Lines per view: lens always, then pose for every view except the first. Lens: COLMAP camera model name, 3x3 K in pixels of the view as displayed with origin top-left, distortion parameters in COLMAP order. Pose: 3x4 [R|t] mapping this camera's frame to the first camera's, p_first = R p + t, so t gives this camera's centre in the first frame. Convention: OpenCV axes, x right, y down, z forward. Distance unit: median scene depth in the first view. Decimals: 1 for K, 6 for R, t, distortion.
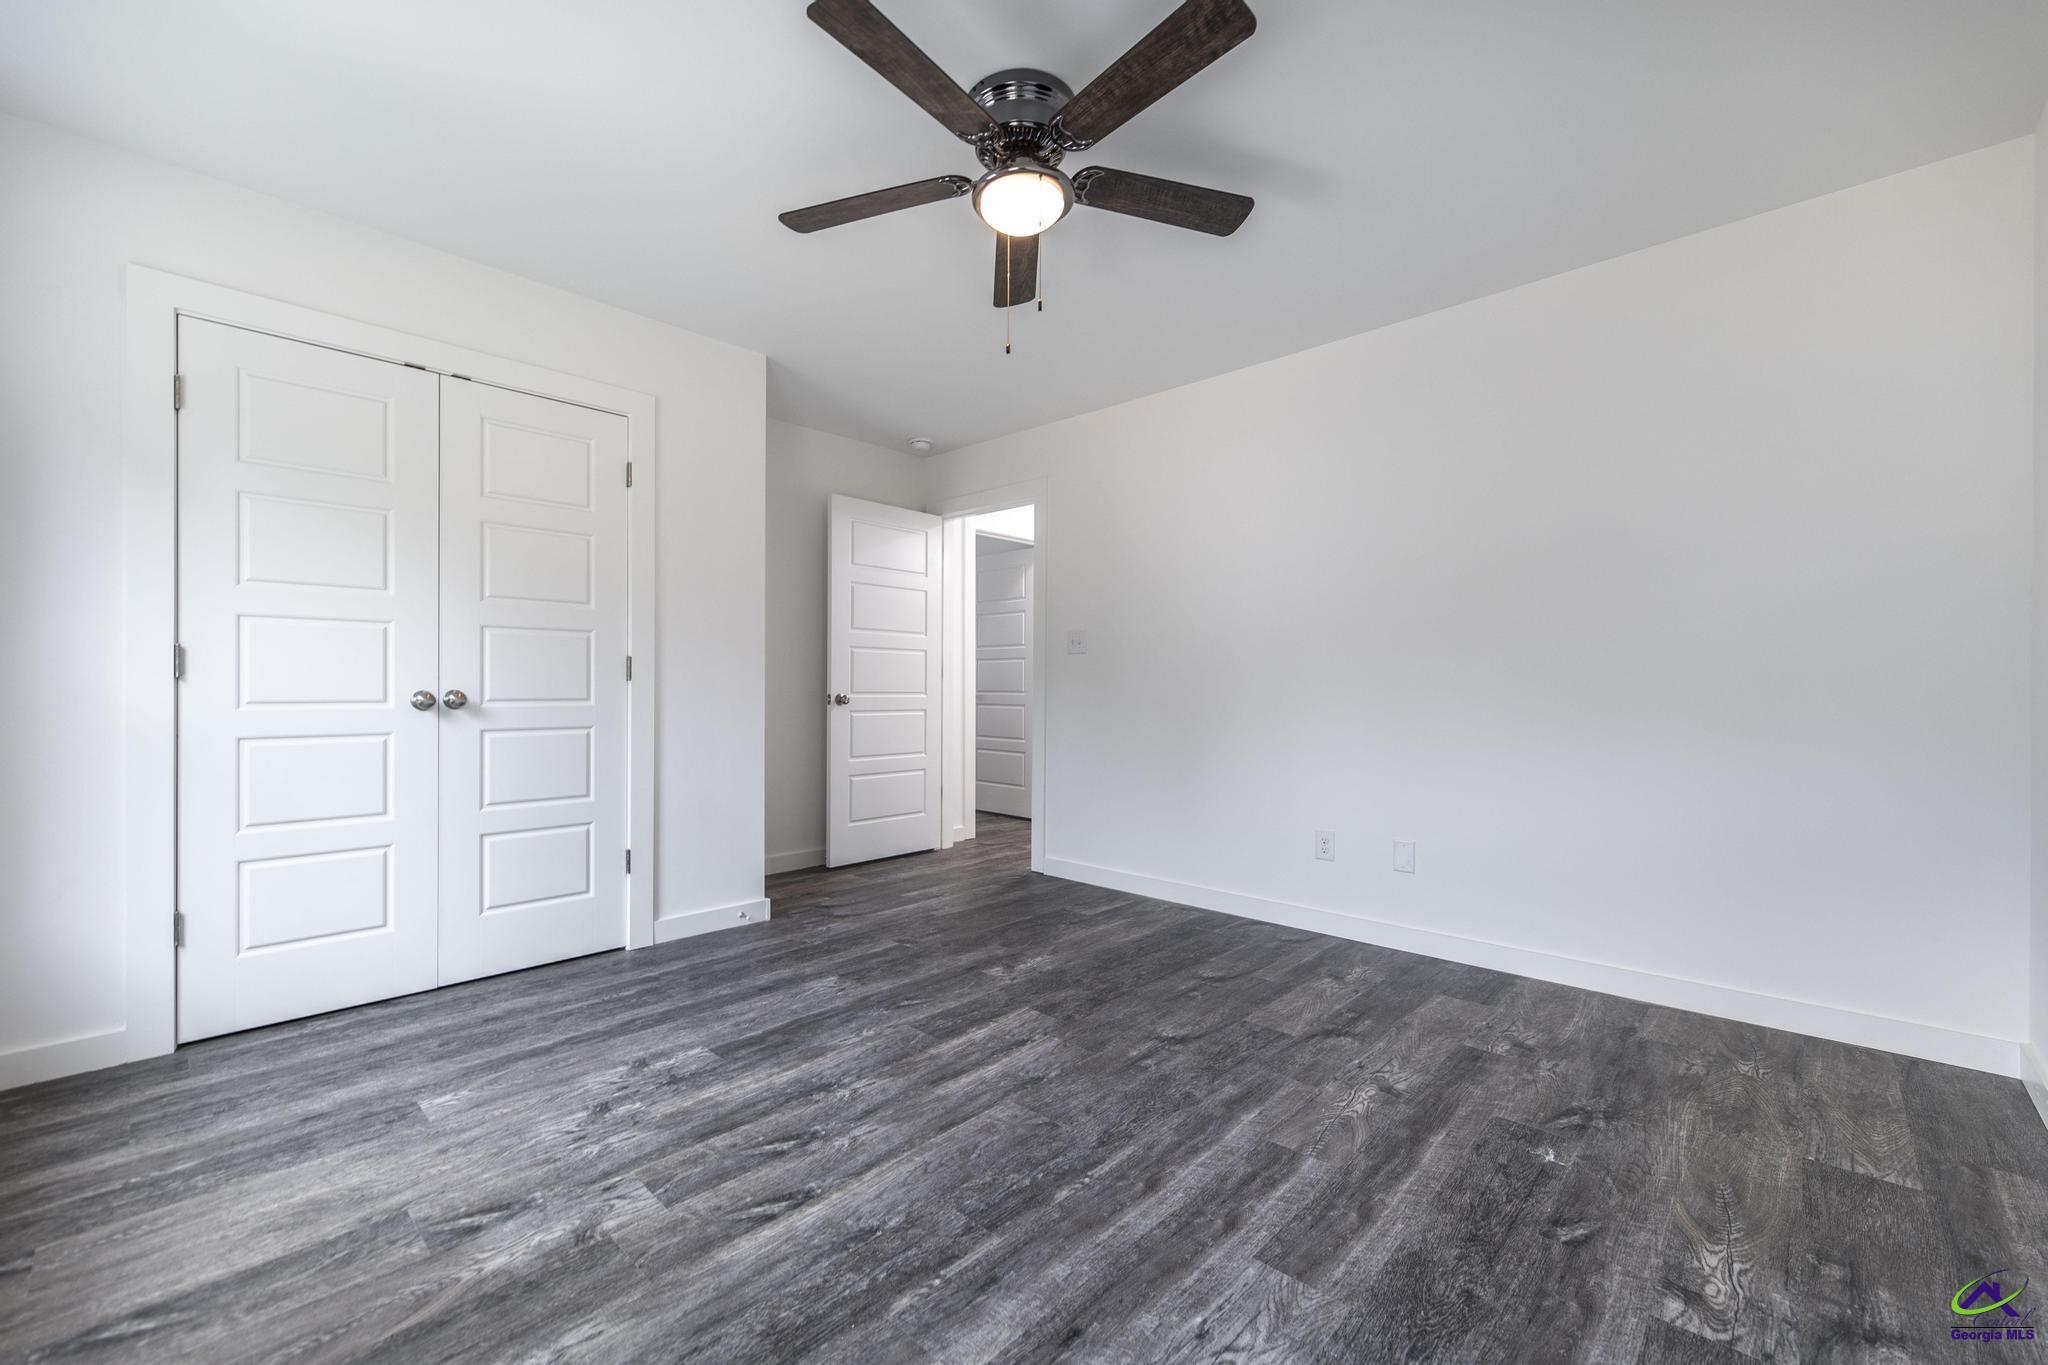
lens RADIAL K [[831.0, 0, 1024.8], [0, 831.0, 681.3], [0, 0, 1]] dist [0.004185, 0.000285]
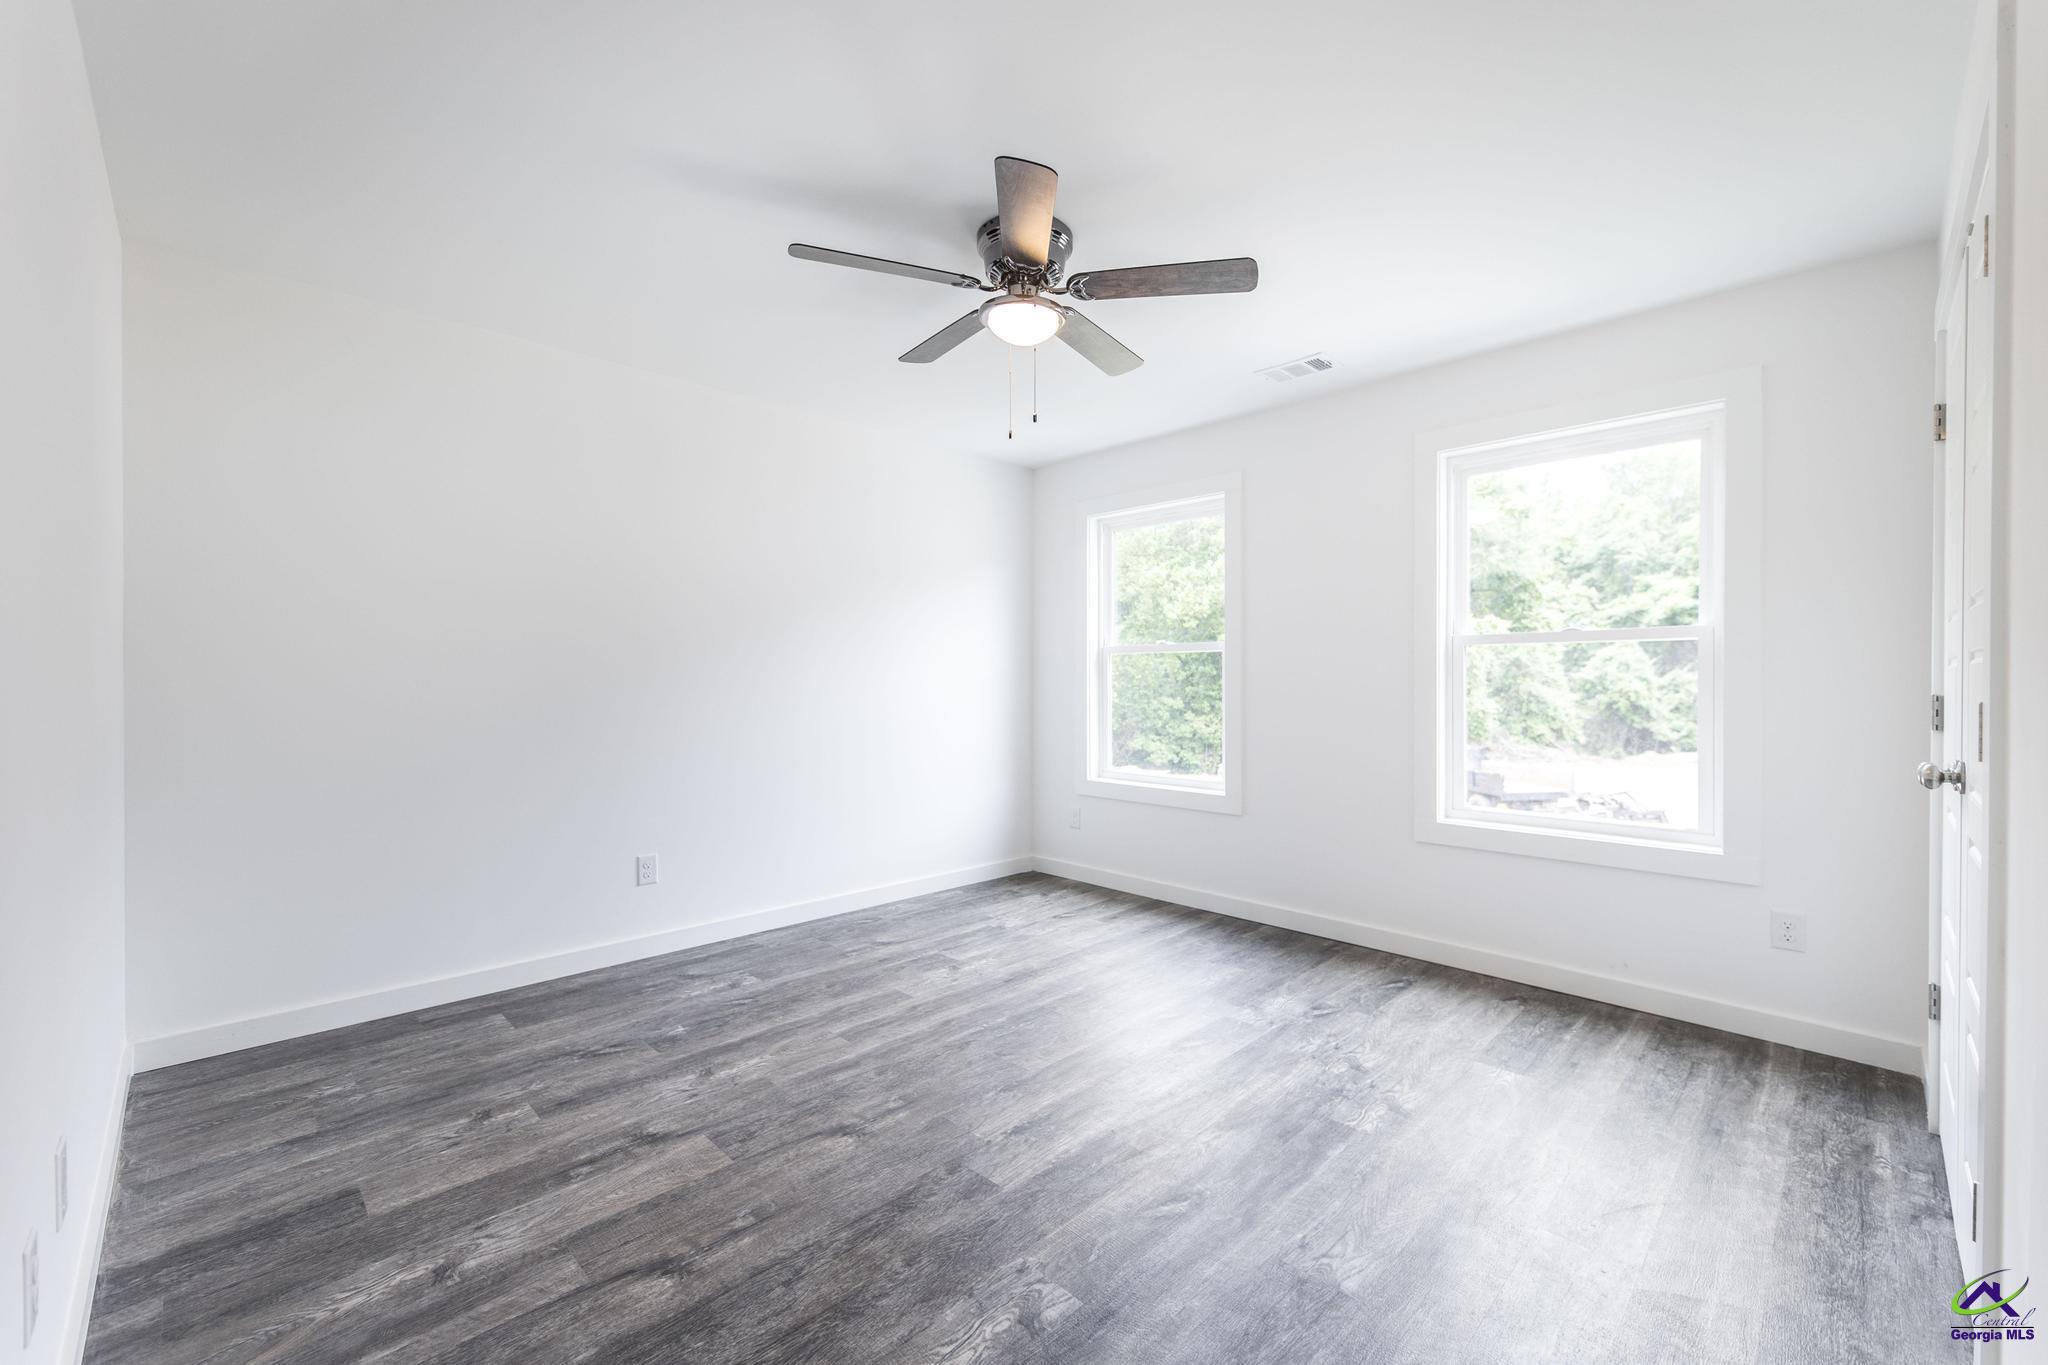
lens RADIAL K [[831.0, 0, 1024.2], [0, 831.0, 679.8], [0, 0, 1]] dist [0.004185, 0.000285]
pose [[-0.999438, -0.002870, 0.033410, -0.047634], [-0.003167, 0.999956, -0.008834, -0.054616], [-0.033383, -0.008935, -0.999403, 2.270684]]
